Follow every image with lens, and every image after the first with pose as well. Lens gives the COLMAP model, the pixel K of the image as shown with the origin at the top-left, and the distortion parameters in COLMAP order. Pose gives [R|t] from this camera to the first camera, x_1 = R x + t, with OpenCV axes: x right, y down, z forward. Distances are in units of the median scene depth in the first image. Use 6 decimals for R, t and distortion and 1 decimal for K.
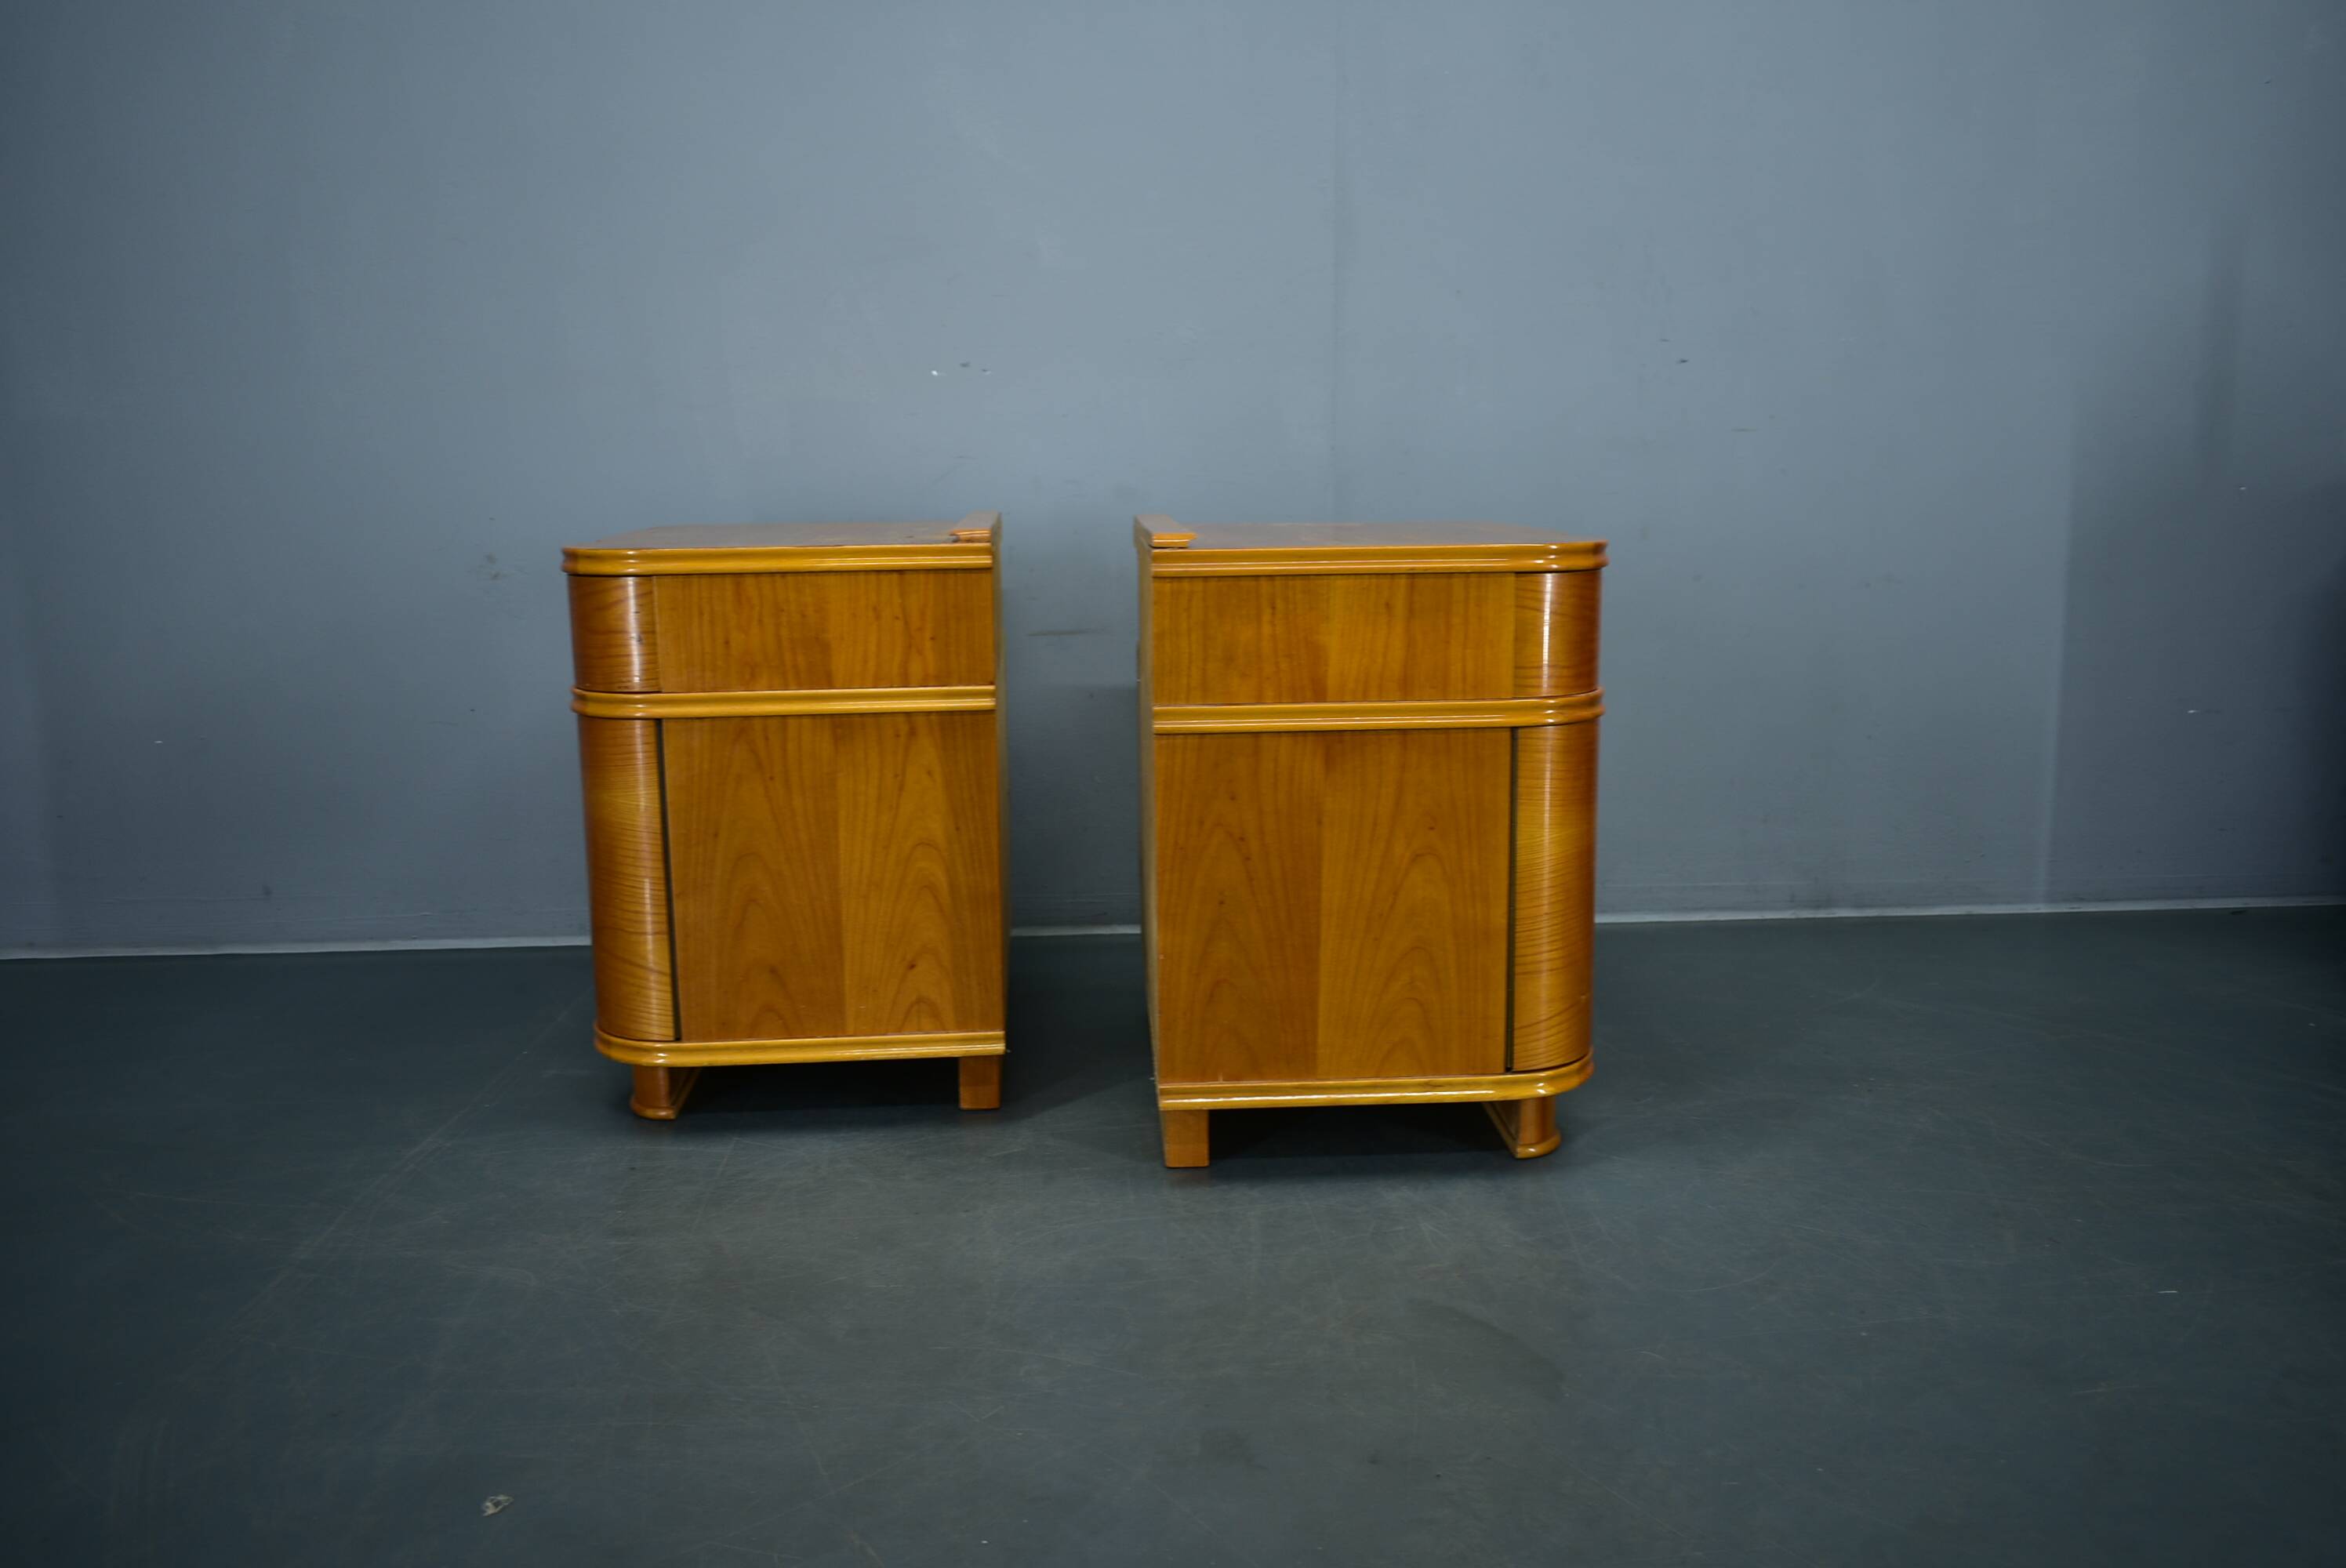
lens RADIAL K [[1804.3, 0, 1176.5], [0, 1804.3, 782.0], [0, 0, 1]] dist [-0.016582, 0.013513]
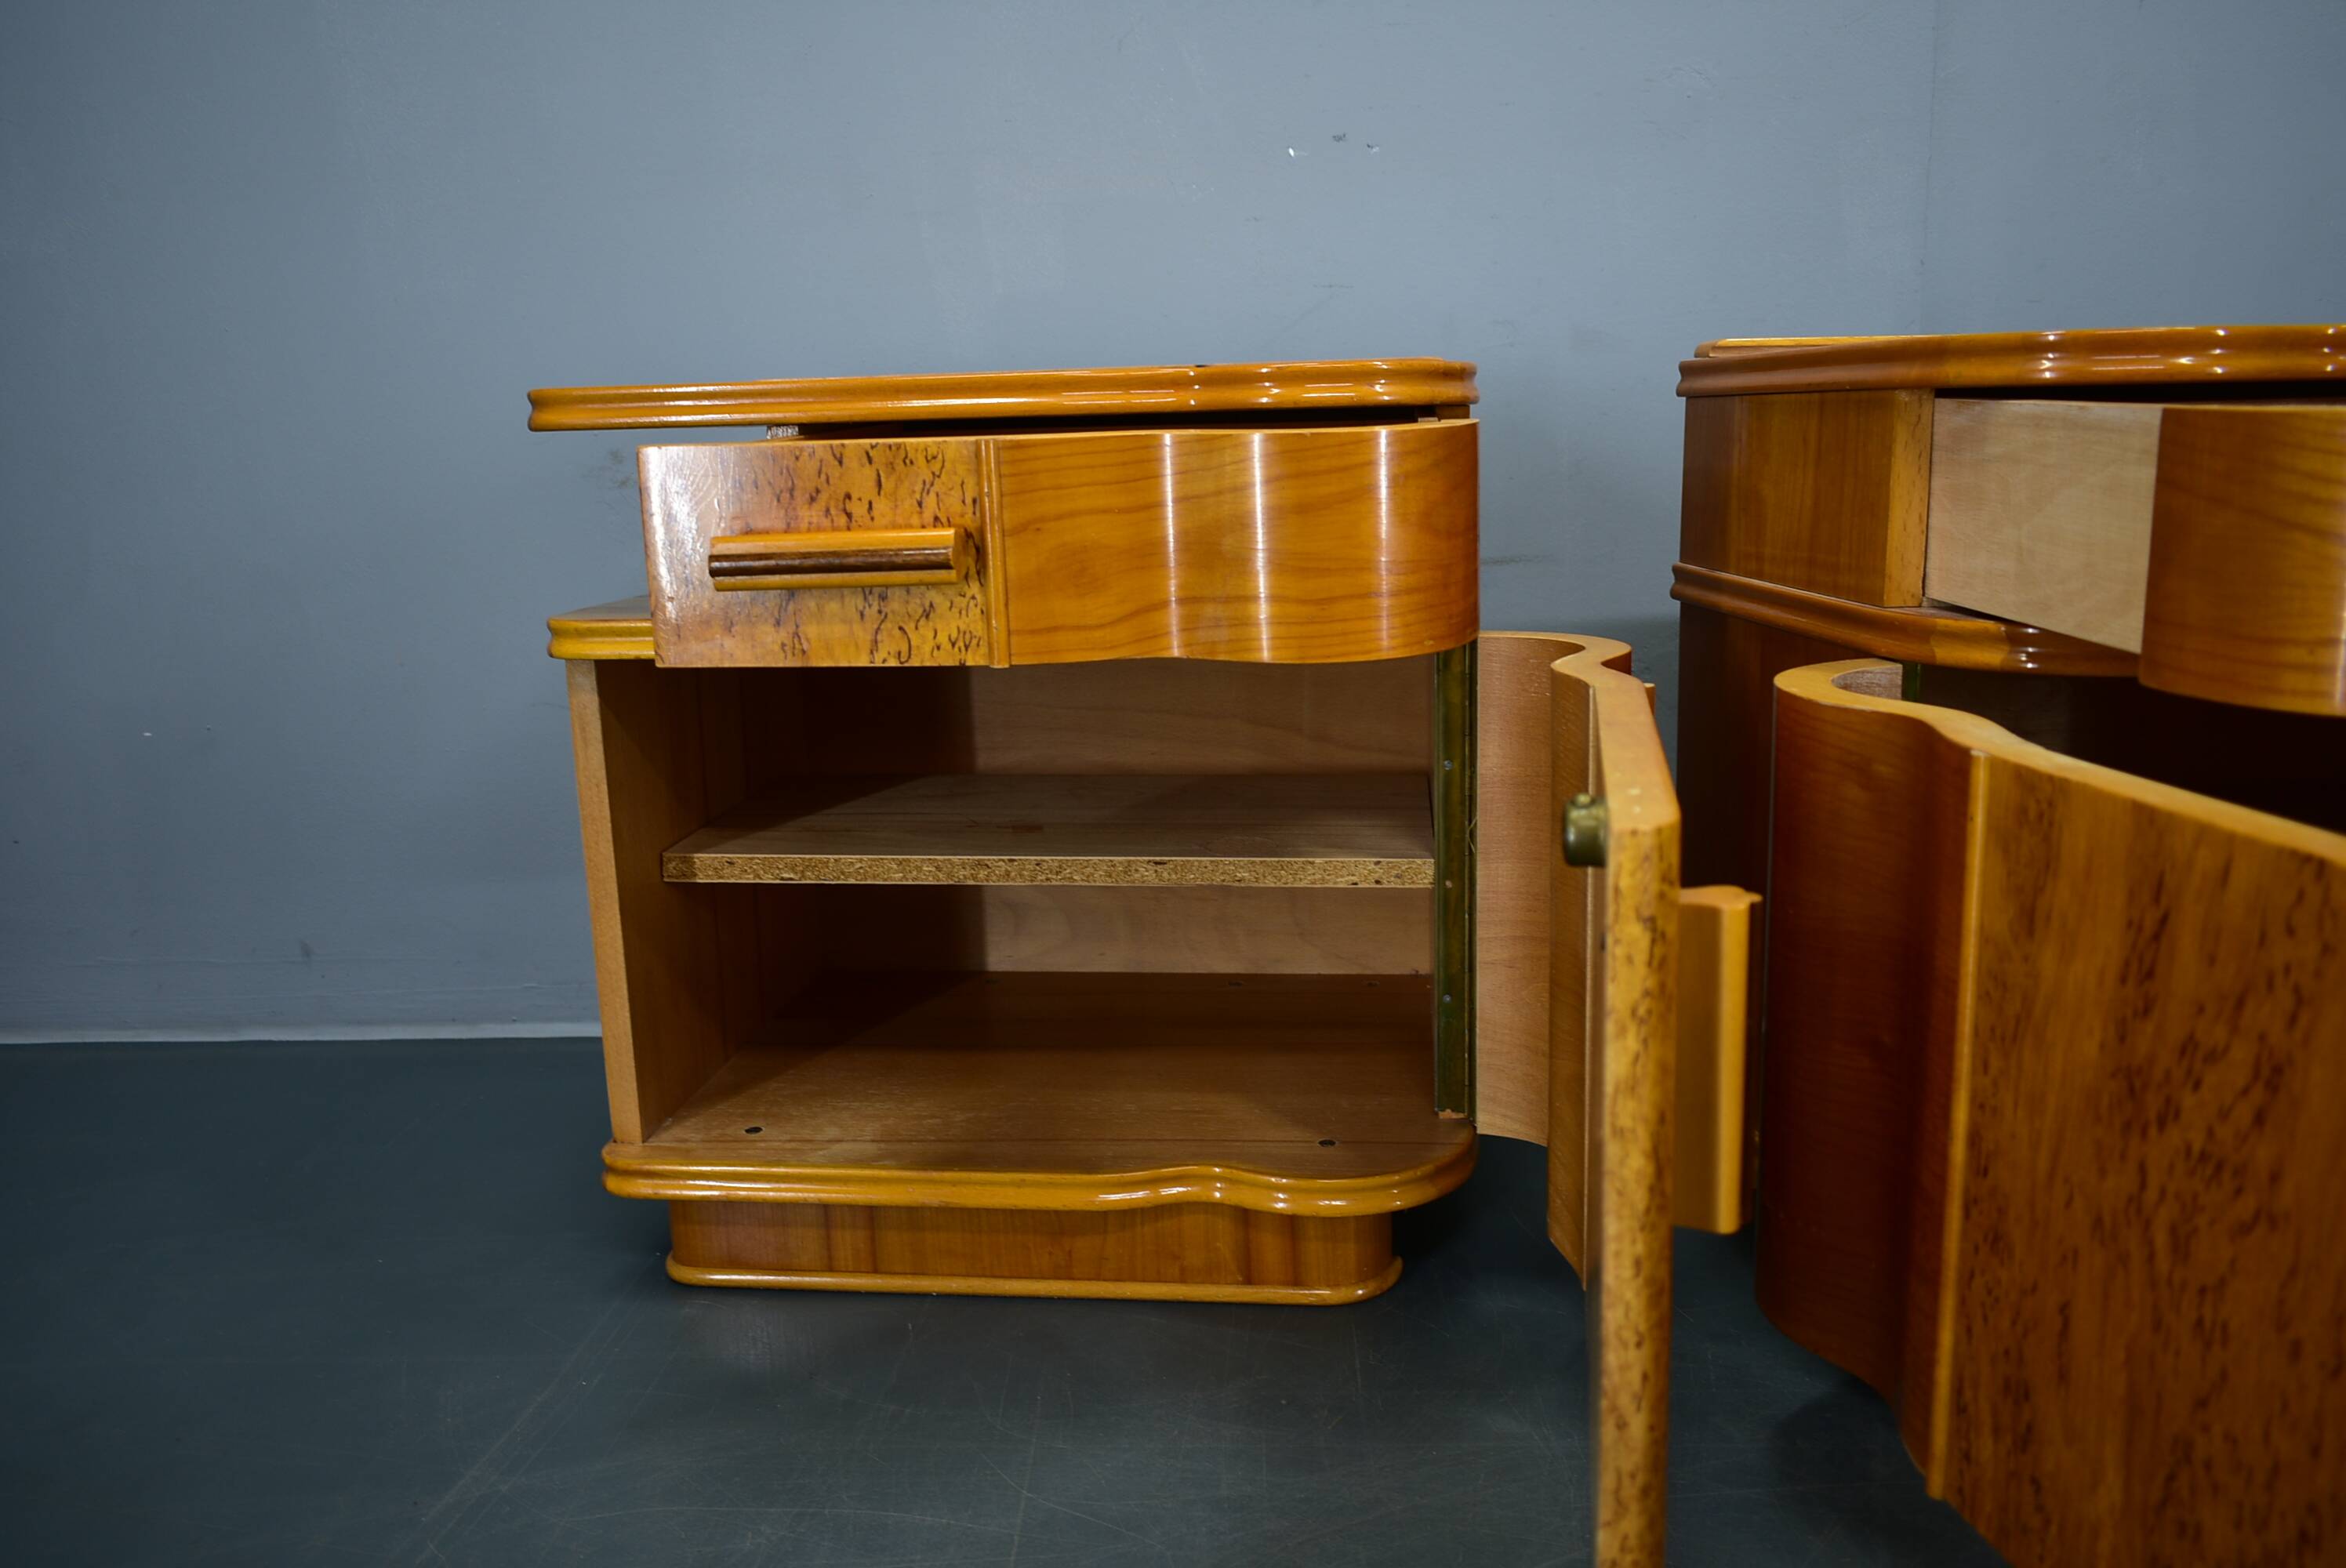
lens RADIAL K [[1795.3, 0, 1178.1], [0, 1795.3, 791.4], [0, 0, 1]] dist [-0.016816, 0.015814]
pose [[0.995542, 0.002487, -0.094289, -0.155787], [-0.000477, 0.999772, 0.021334, -0.021118], [0.094321, -0.021194, 0.995316, 0.498260]]
